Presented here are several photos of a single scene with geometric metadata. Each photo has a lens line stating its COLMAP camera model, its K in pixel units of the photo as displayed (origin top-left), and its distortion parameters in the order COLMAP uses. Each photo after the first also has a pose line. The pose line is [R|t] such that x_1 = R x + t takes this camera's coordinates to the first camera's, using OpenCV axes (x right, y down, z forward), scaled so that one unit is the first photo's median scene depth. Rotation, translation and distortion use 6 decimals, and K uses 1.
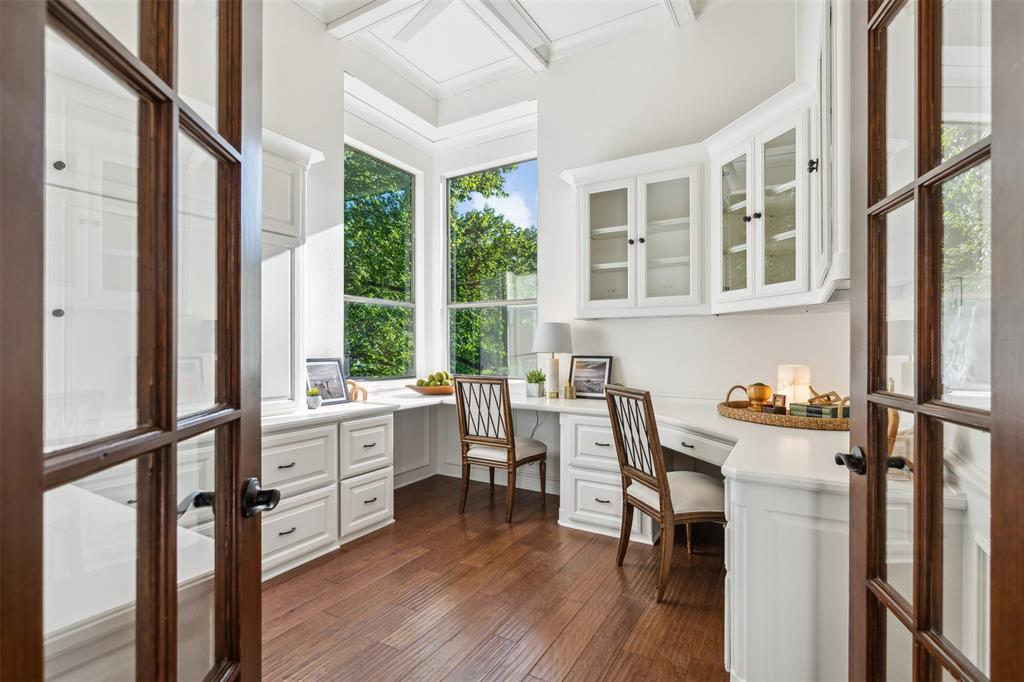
lens RADIAL K [[470.9, 0, 513.0], [0, 470.9, 342.1], [0, 0, 1]] dist [-0.011256, 0.003984]
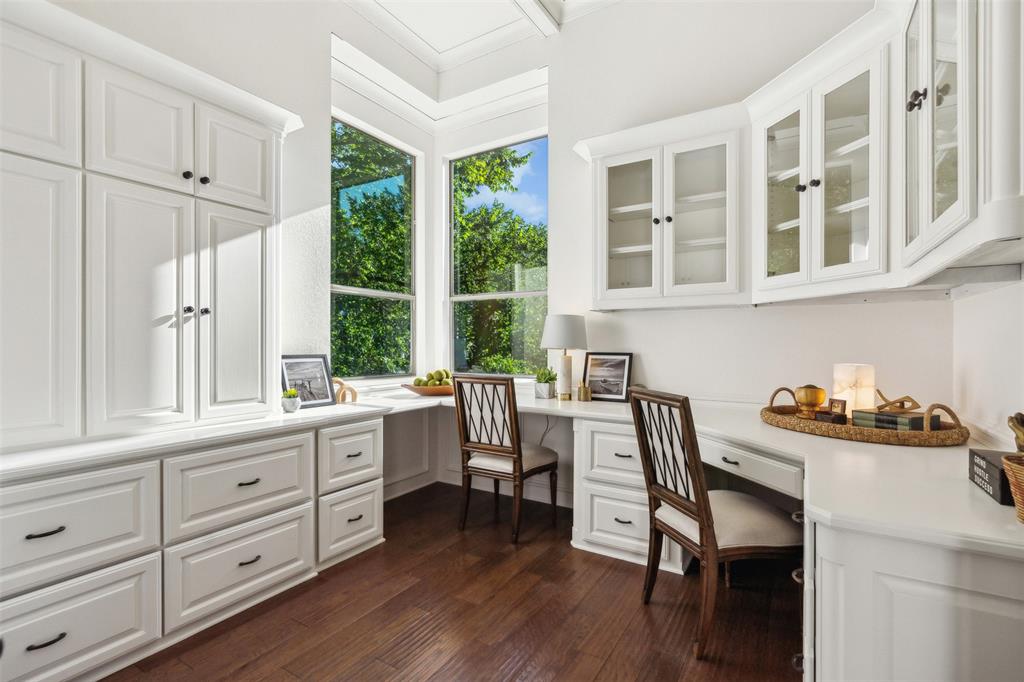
lens RADIAL K [[470.9, 0, 509.6], [0, 470.9, 345.0], [0, 0, 1]] dist [-0.011256, 0.003984]
pose [[0.999629, 0.001562, -0.027183, 0.005044], [-0.001205, 0.999913, 0.013143, 0.004410], [0.027201, -0.013105, 0.999544, 0.139005]]
